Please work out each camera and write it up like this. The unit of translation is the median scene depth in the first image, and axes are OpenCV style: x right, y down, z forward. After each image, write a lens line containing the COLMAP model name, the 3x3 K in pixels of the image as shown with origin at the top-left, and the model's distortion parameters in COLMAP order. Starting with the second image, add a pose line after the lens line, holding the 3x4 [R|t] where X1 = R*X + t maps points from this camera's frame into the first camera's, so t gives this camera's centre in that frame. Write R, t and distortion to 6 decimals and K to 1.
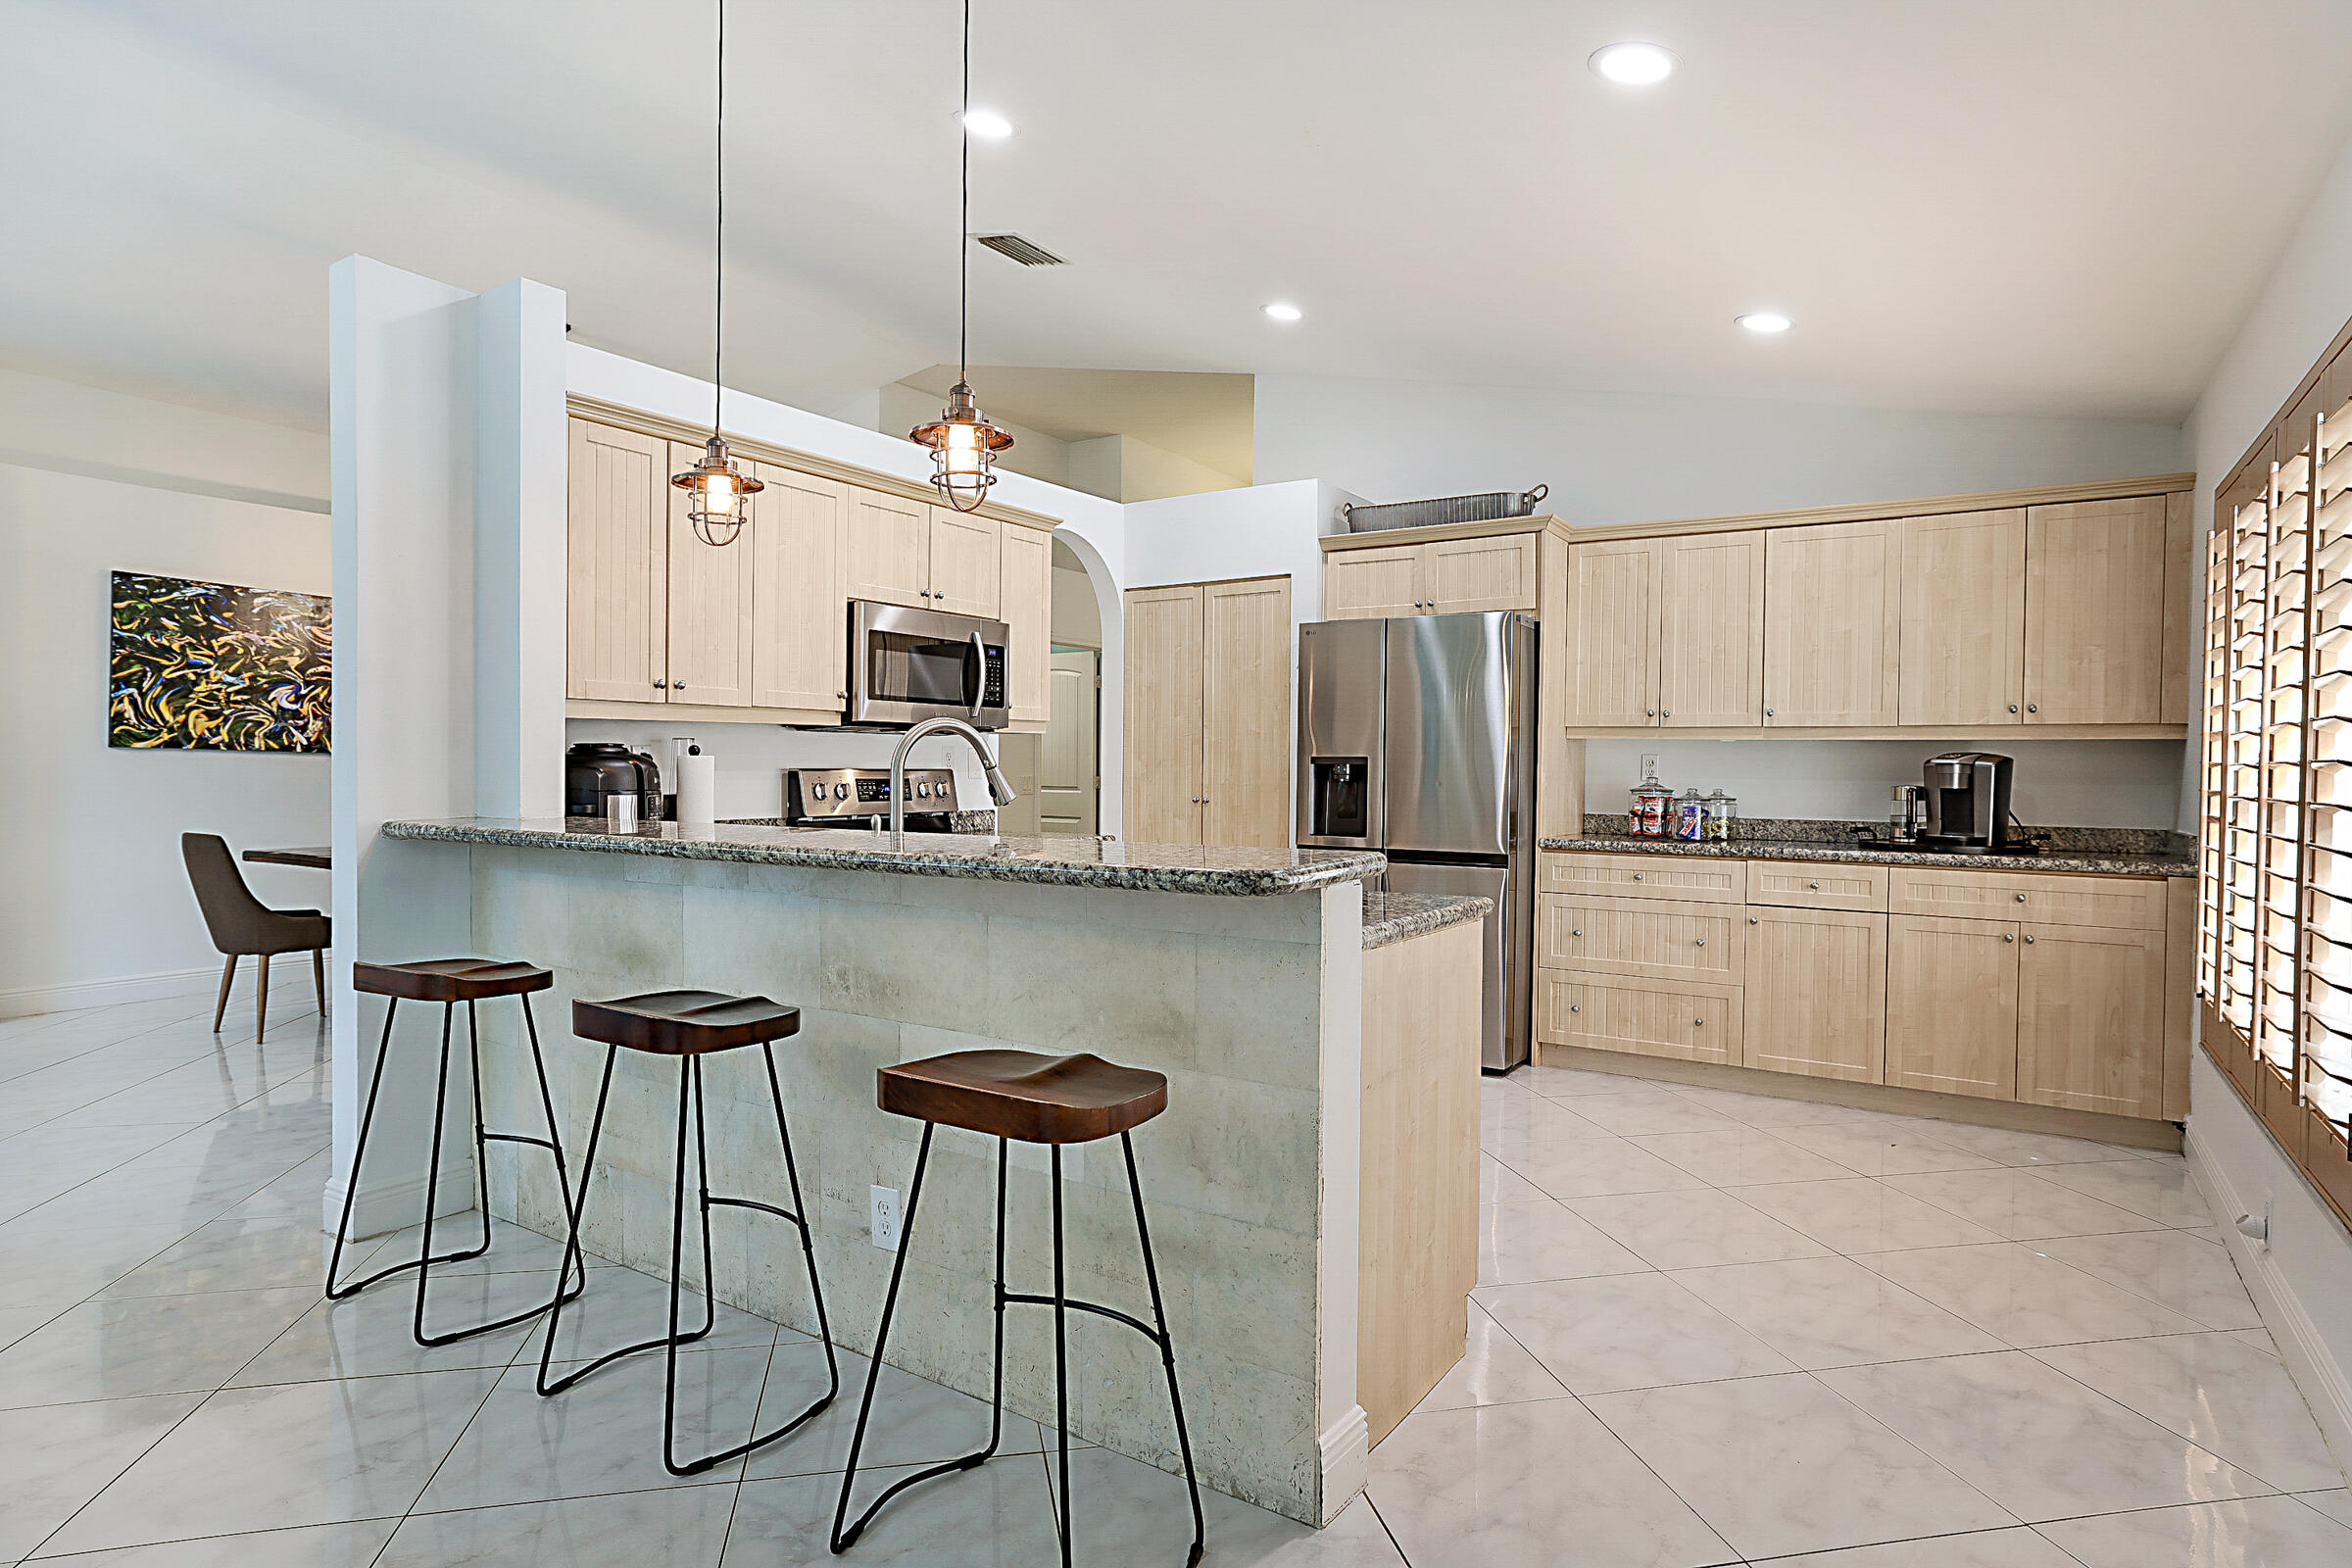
lens RADIAL K [[1302.7, 0, 1175.8], [0, 1302.7, 795.2], [0, 0, 1]] dist [-0.015188, 0.004422]
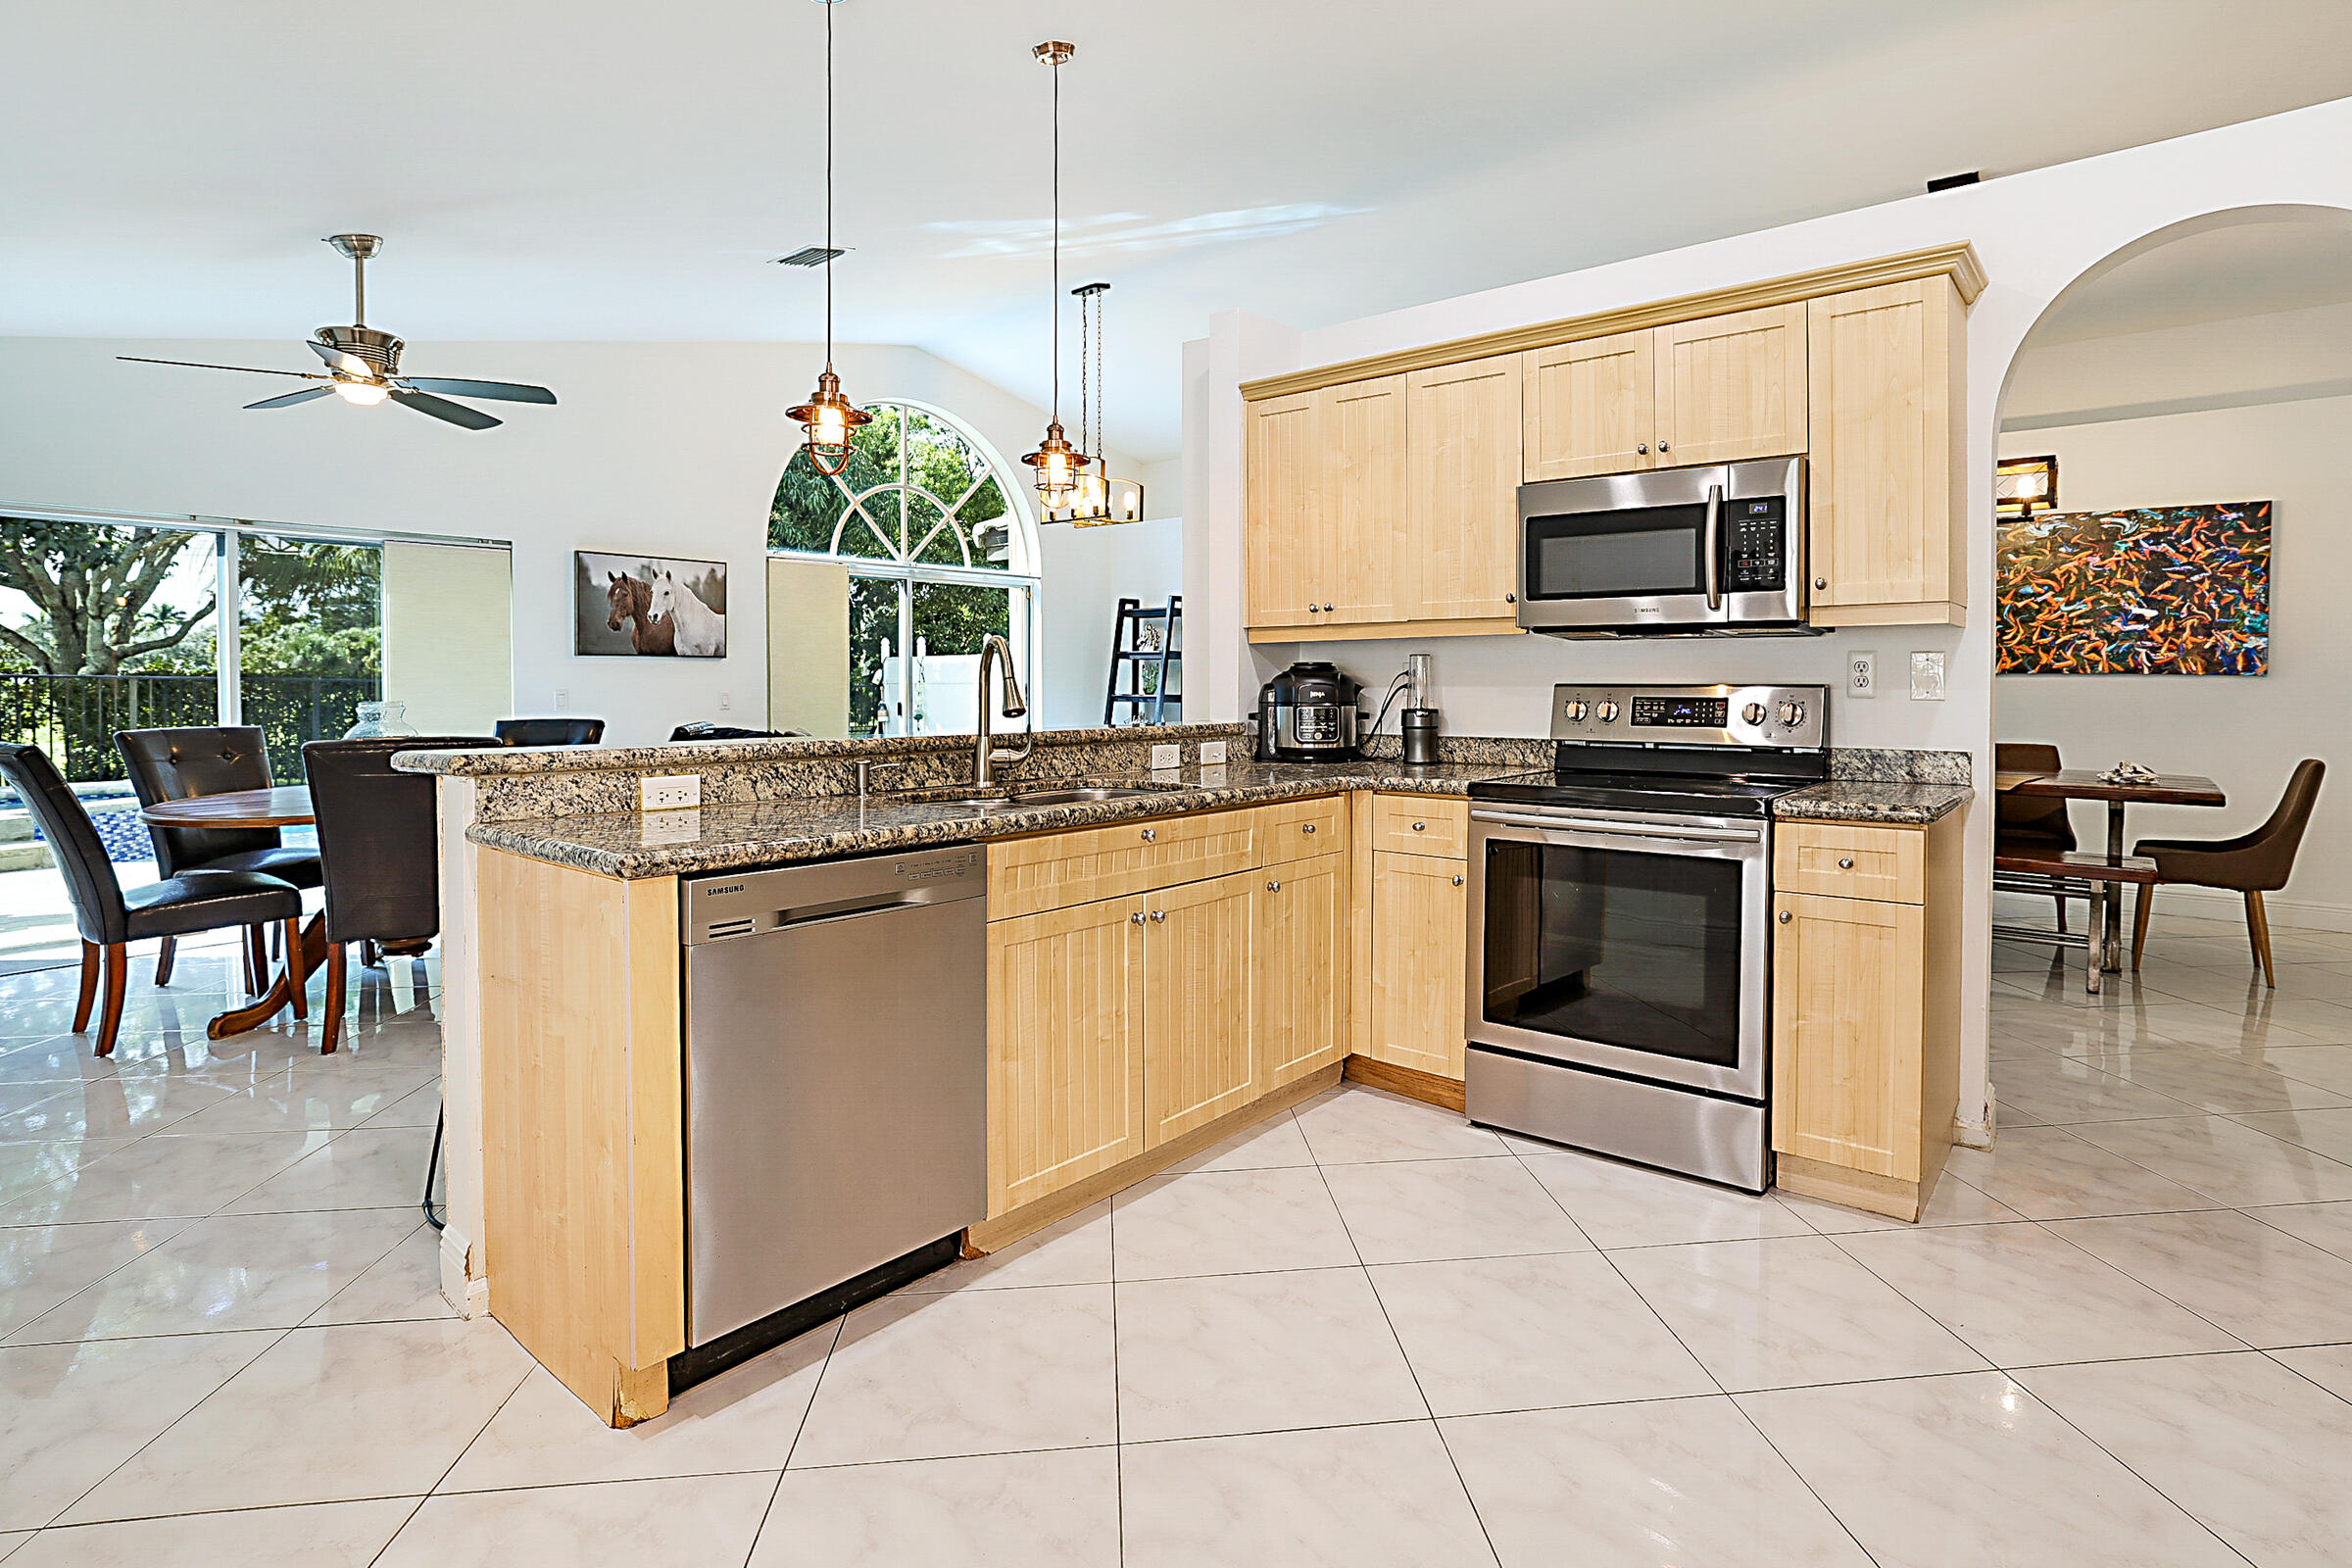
lens RADIAL K [[1151.4, 0, 1264.5], [0, 1151.4, 728.9], [0, 0, 1]] dist [-0.018363, 0.009063]
pose [[-0.070010, 0.036001, -0.996896, 0.456979], [-0.022062, 0.999048, 0.037628, -0.013590], [0.997302, 0.024628, -0.069149, 0.776317]]
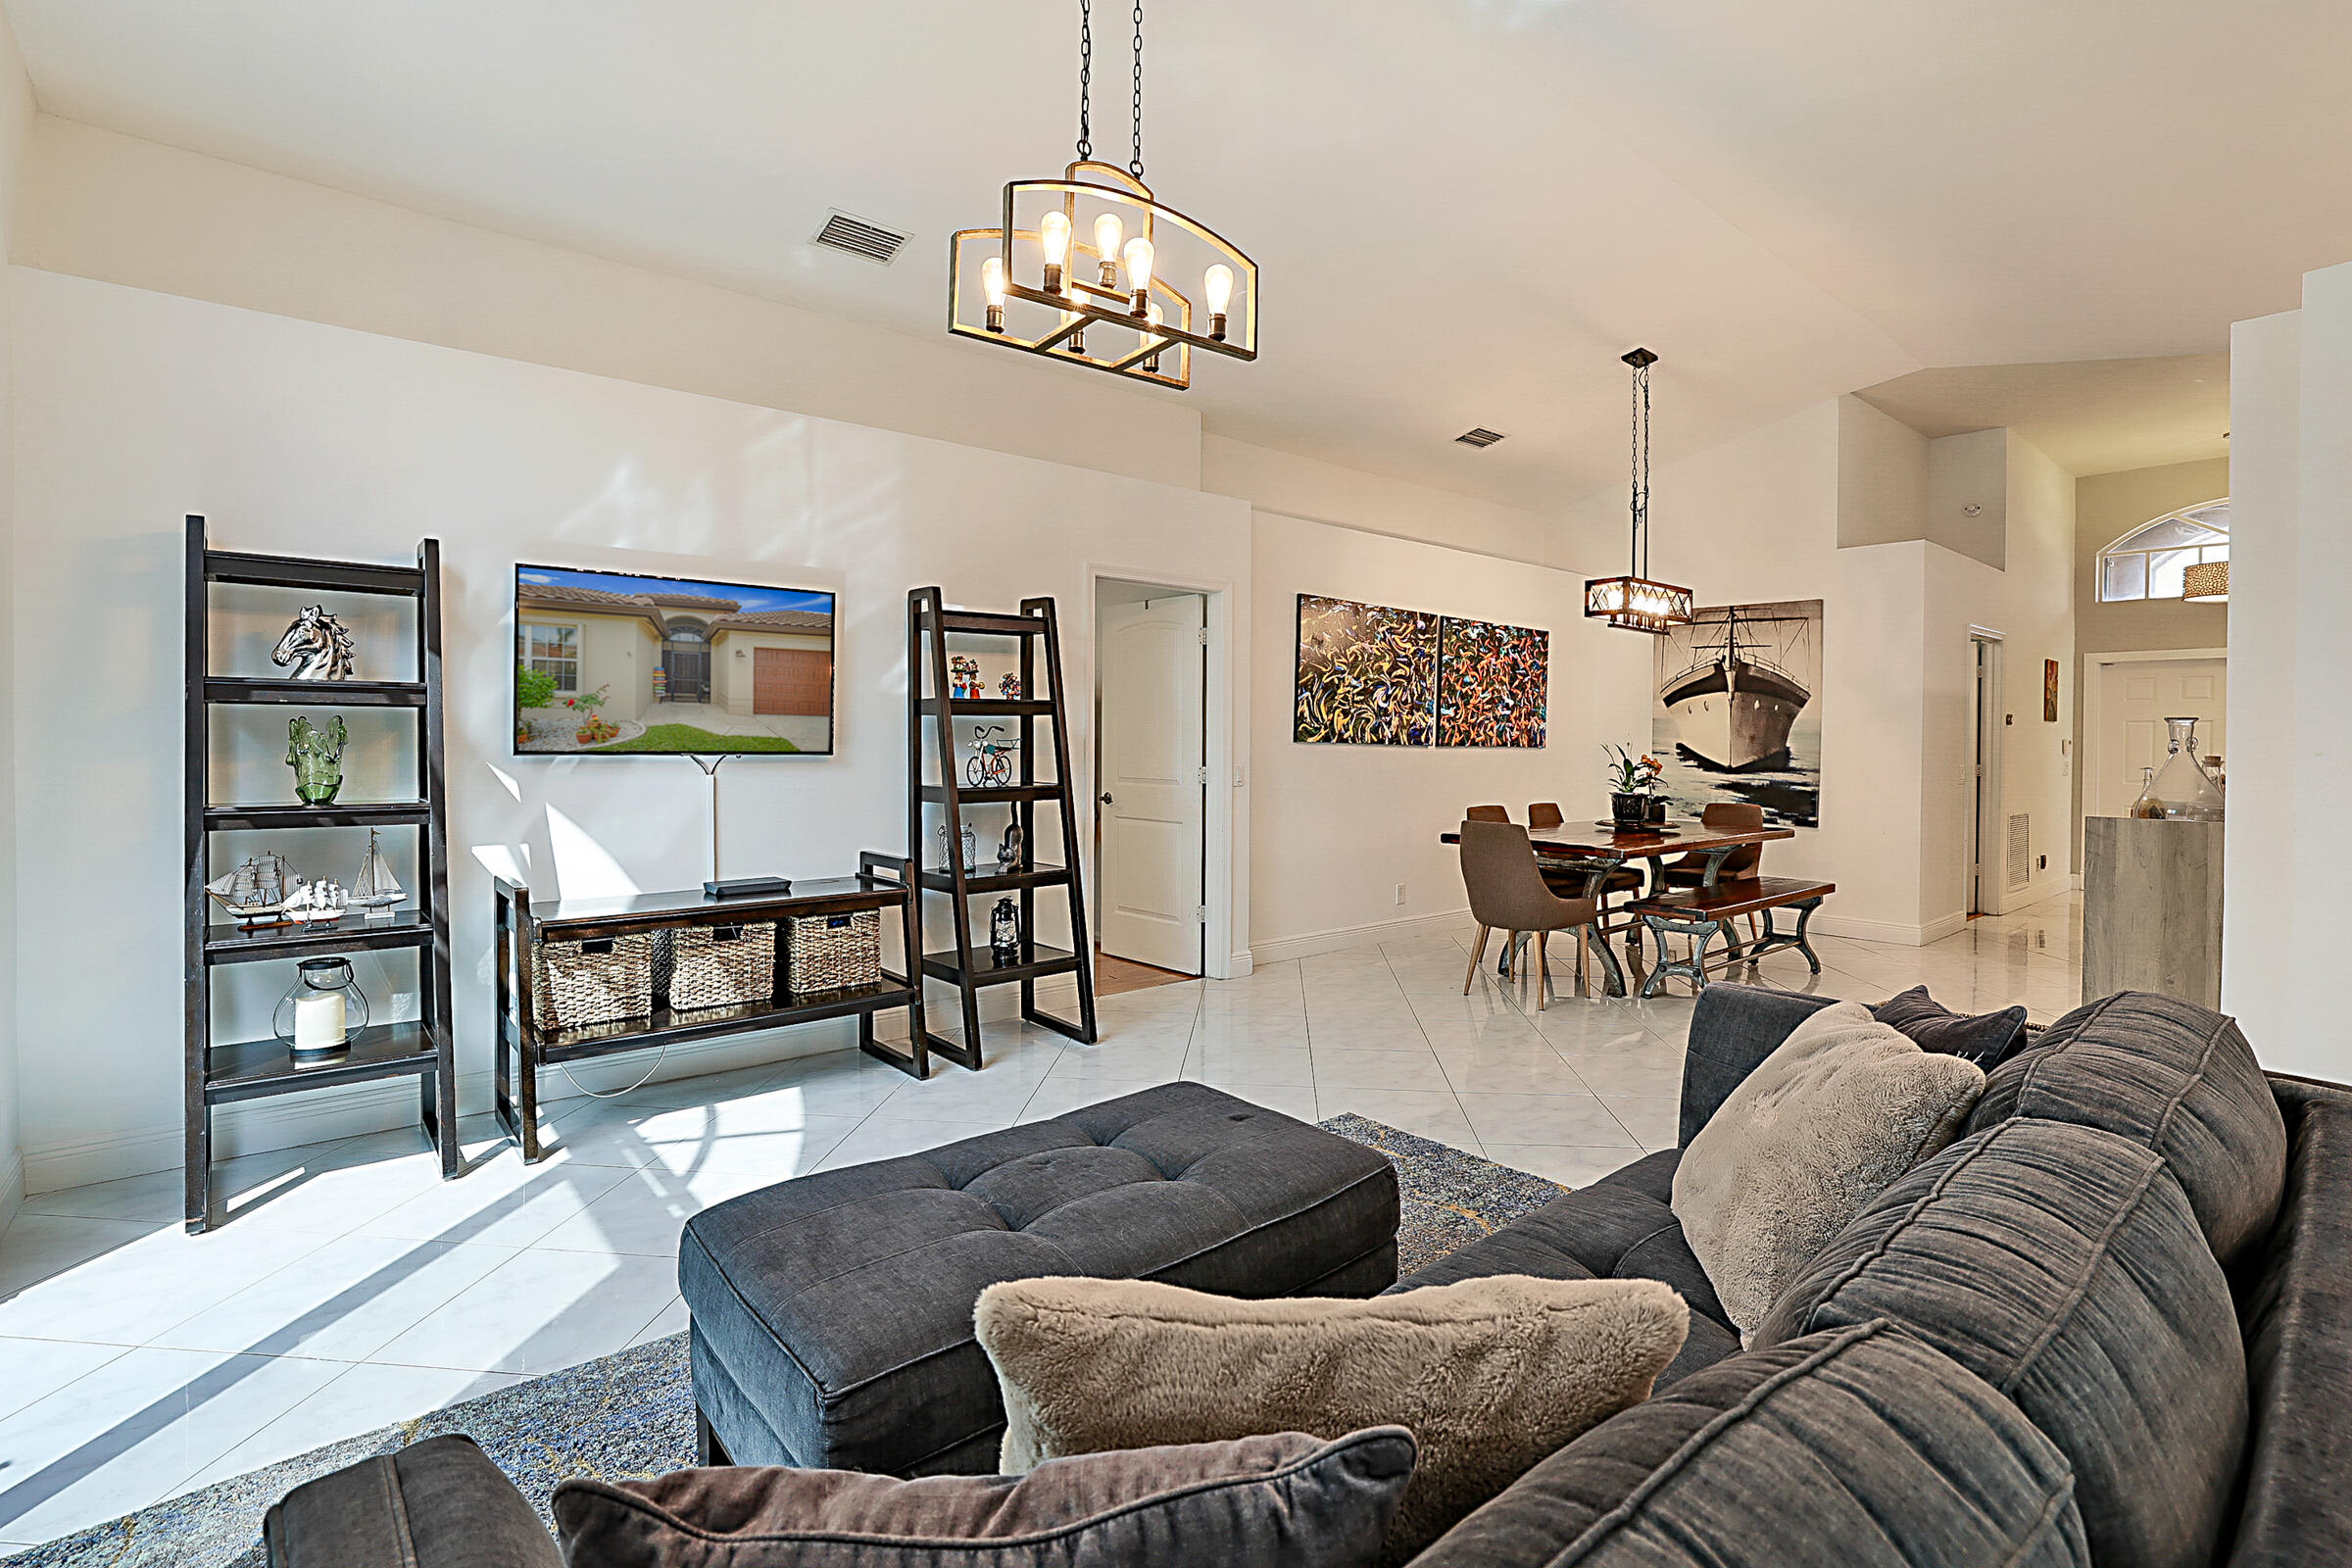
lens RADIAL K [[1105.2, 0, 1132.7], [0, 1105.2, 746.5], [0, 0, 1]] dist [-0.048445, -0.000277]
pose [[0.955011, 0.002920, -0.296557, -0.826243], [-0.007229, 0.999884, -0.013435, -0.022184], [0.296483, 0.014974, 0.954921, -0.020239]]
